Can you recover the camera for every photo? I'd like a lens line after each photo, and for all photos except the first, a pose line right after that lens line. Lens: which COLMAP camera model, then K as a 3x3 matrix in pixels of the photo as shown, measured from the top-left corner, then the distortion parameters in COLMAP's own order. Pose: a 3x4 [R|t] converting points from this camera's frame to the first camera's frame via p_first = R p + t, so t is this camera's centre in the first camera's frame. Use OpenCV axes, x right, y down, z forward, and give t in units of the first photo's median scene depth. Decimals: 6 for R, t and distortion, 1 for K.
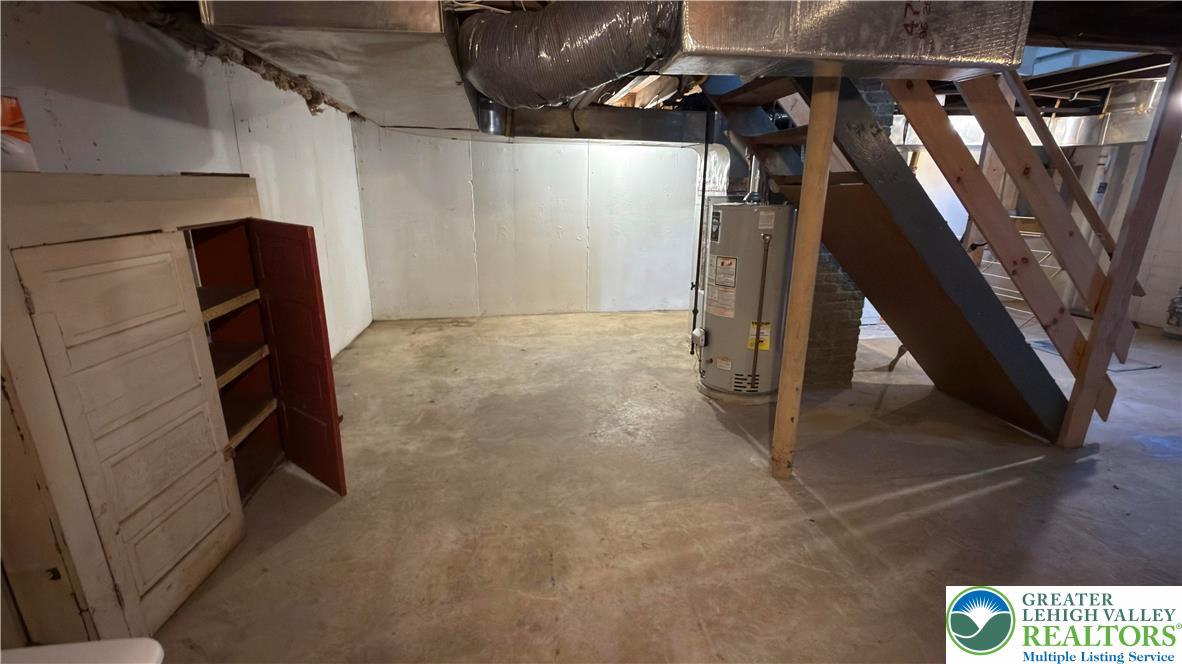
lens RADIAL K [[513.1, 0, 589.2], [0, 513.1, 333.5], [0, 0, 1]] dist [0.003967, 0.000032]
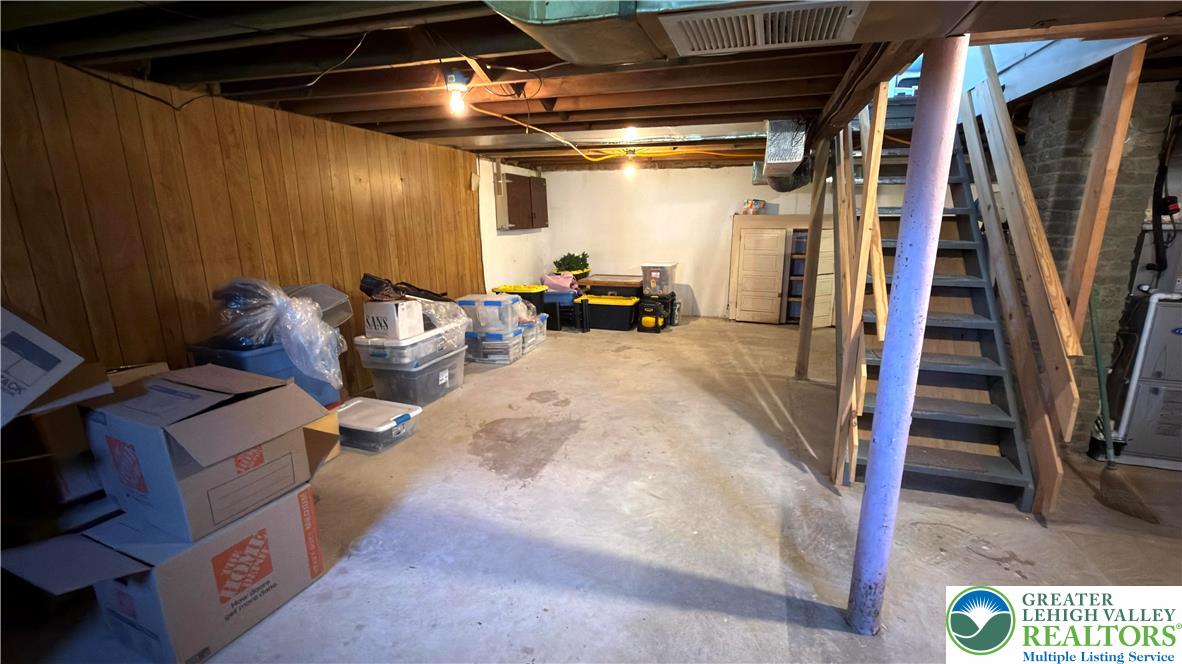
lens RADIAL K [[513.1, 0, 595.3], [0, 513.1, 334.9], [0, 0, 1]] dist [0.003967, 0.000032]
pose [[-0.453870, 0.190050, -0.870565, 1.680326], [-0.252905, 0.909339, 0.330366, -0.204019], [0.854424, 0.370113, -0.364658, 0.756728]]
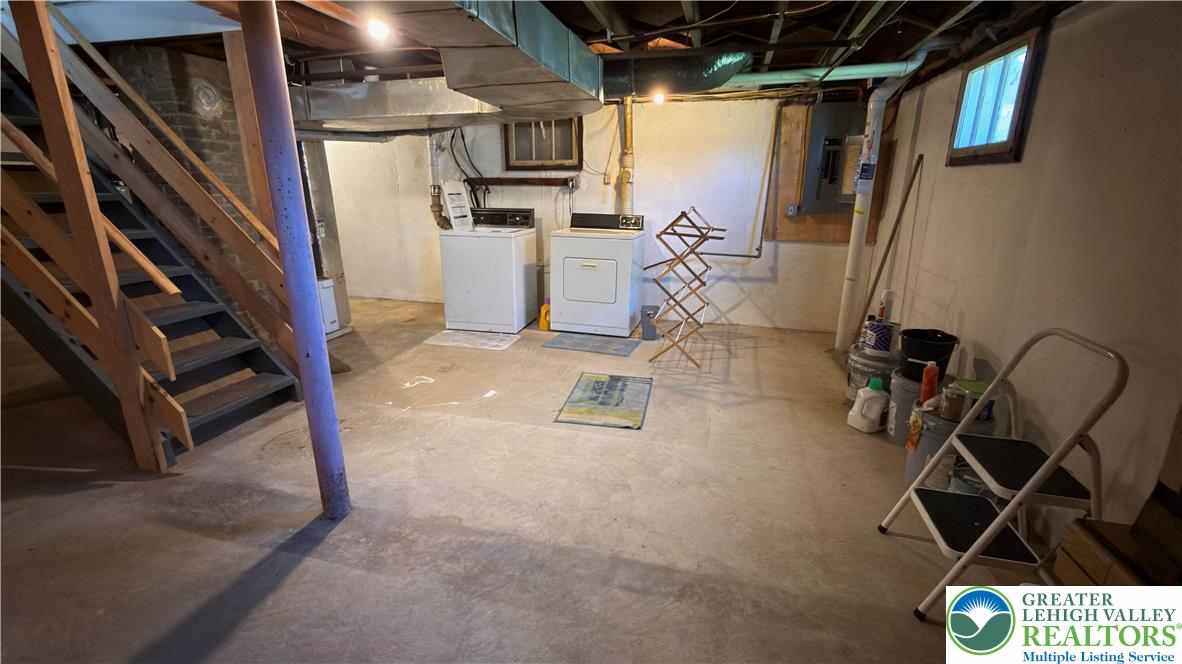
lens RADIAL K [[513.1, 0, 589.5], [0, 513.1, 335.7], [0, 0, 1]] dist [0.003967, 0.000032]
pose [[0.912741, 0.107388, -0.394171, 1.651158], [-0.104525, 0.994105, 0.028796, -0.086331], [0.394940, 0.014918, 0.918586, 0.445214]]
